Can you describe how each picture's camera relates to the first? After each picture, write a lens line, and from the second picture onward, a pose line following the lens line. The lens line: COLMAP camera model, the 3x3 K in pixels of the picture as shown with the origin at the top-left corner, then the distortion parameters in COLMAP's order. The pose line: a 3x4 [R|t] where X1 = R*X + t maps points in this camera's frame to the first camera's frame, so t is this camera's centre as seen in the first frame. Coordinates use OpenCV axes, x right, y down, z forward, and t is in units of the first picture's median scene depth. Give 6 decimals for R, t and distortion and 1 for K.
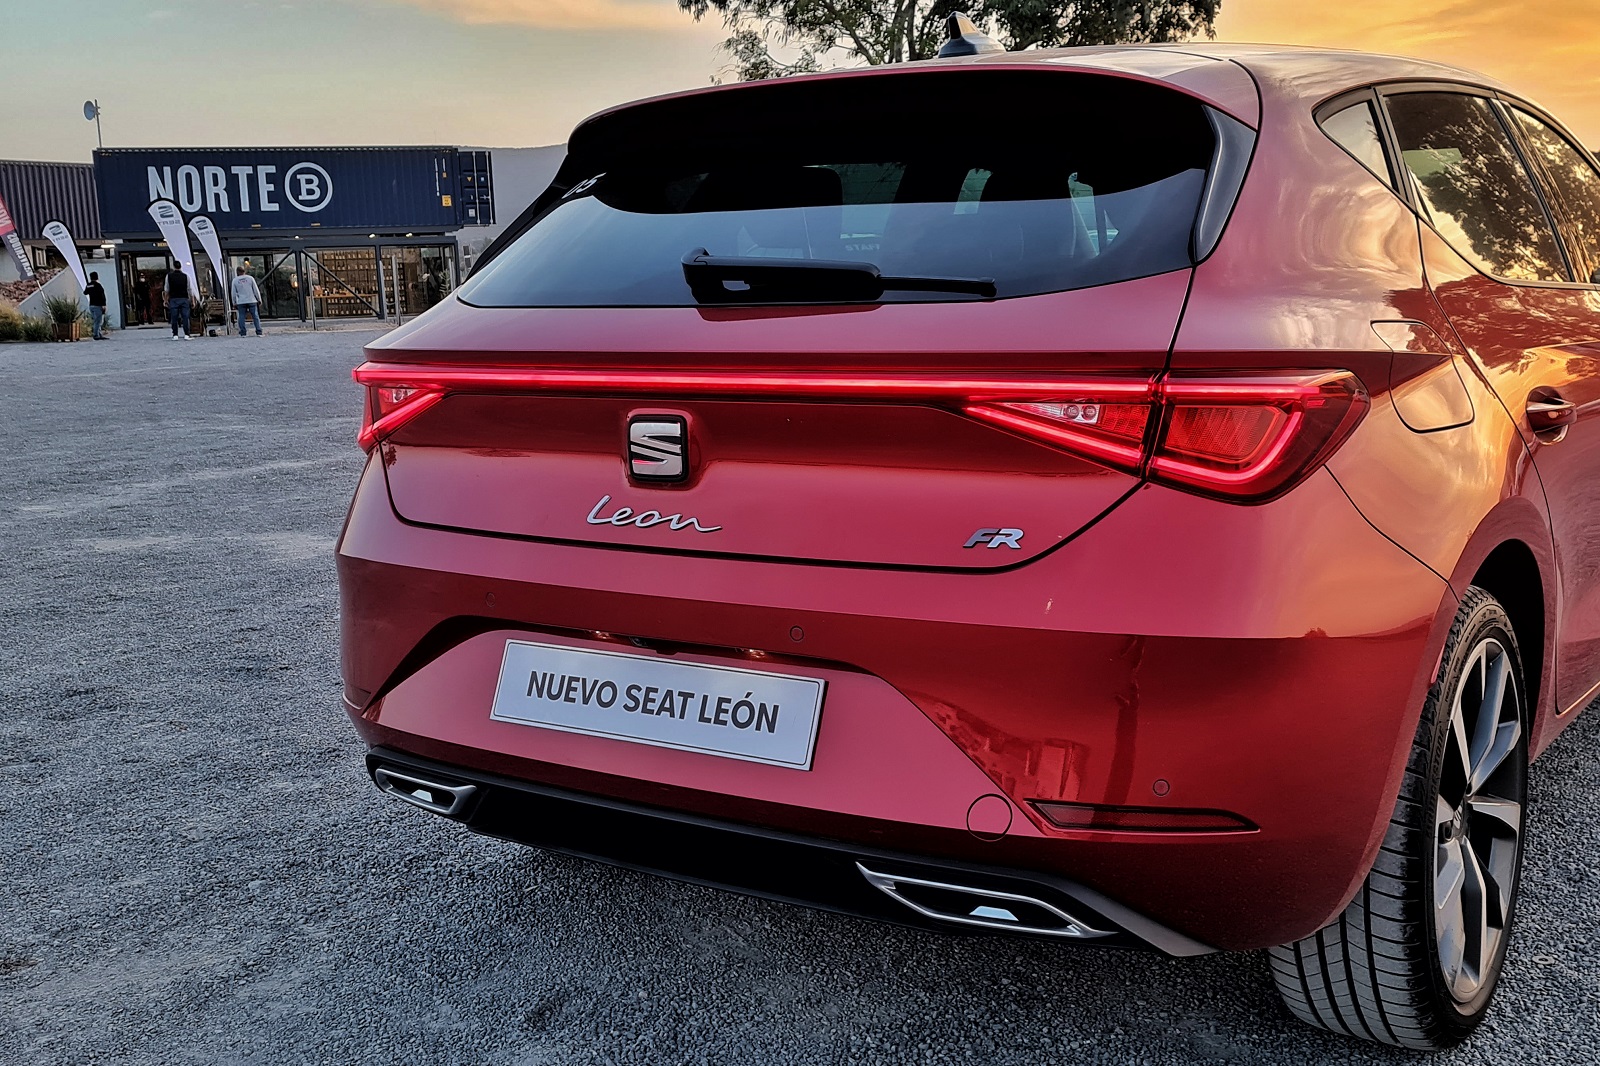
lens RADIAL K [[1716.5, 0, 796.4], [0, 1716.5, 533.9], [0, 0, 1]] dist [0.048118, 0.000000]
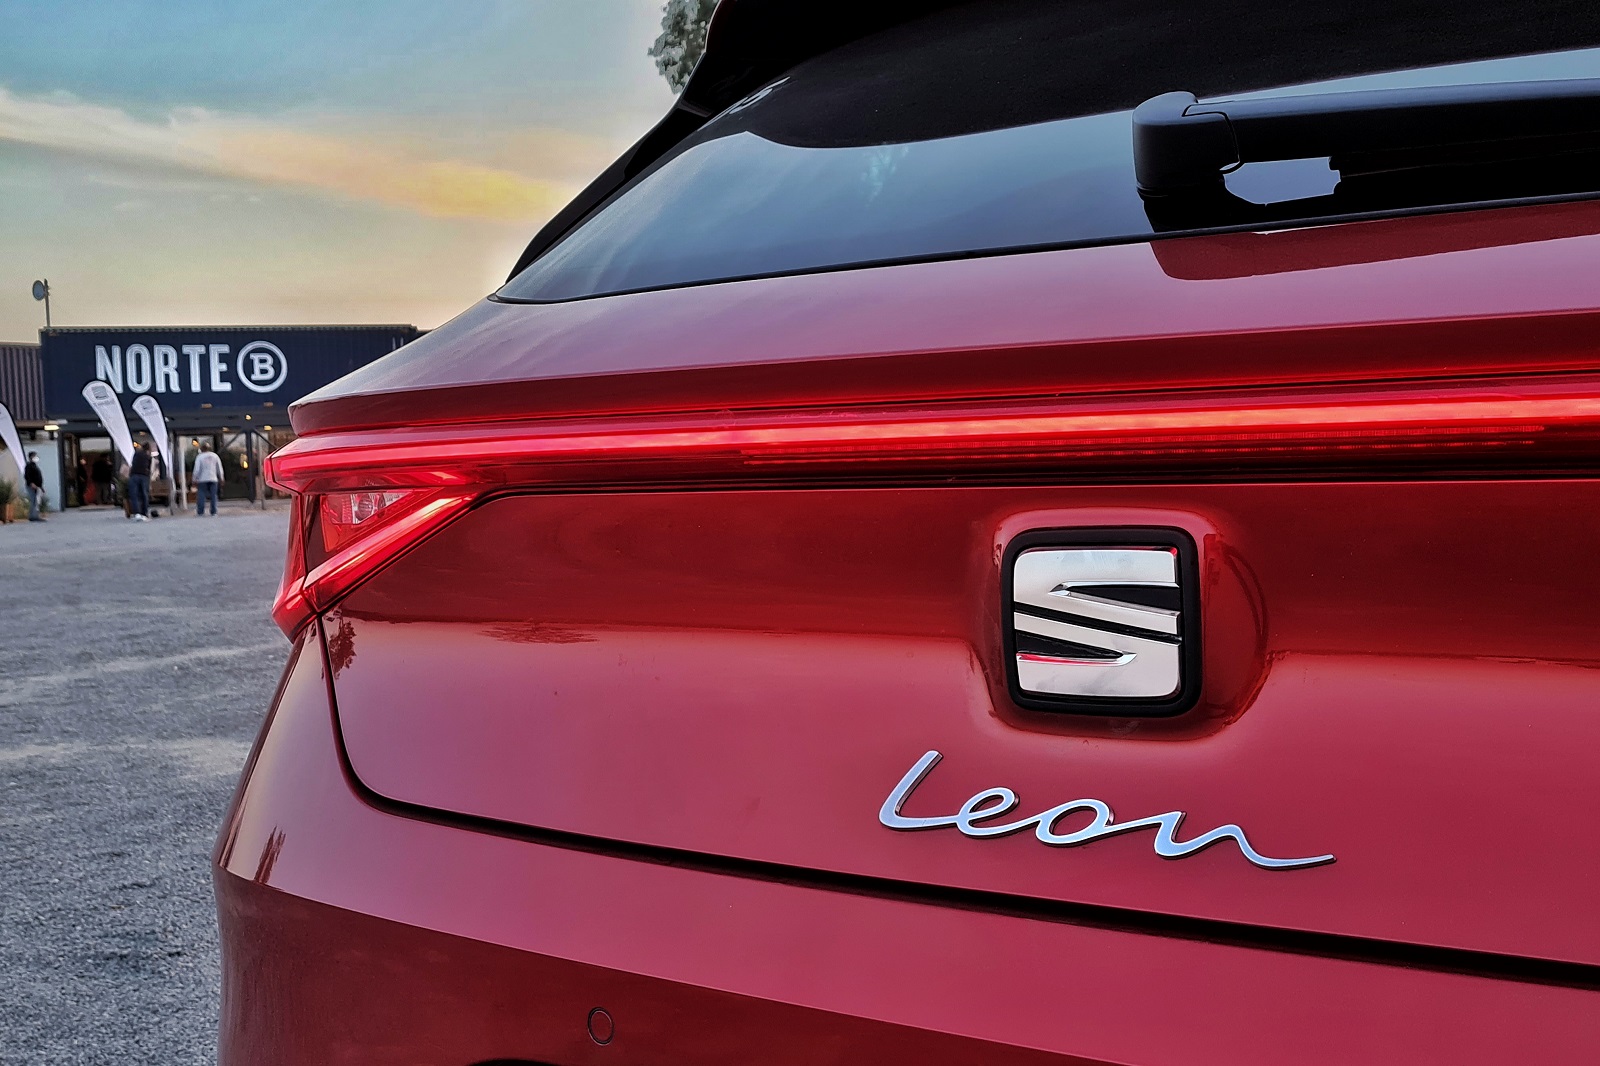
lens RADIAL K [[1716.5, 0, 802.5], [0, 1716.5, 530.7], [0, 0, 1]] dist [0.048118, 0.000000]
pose [[0.999521, -0.001453, 0.030914, -0.030865], [0.004796, 0.994105, -0.108313, -0.006091], [-0.030574, 0.108409, 0.993636, 0.130179]]
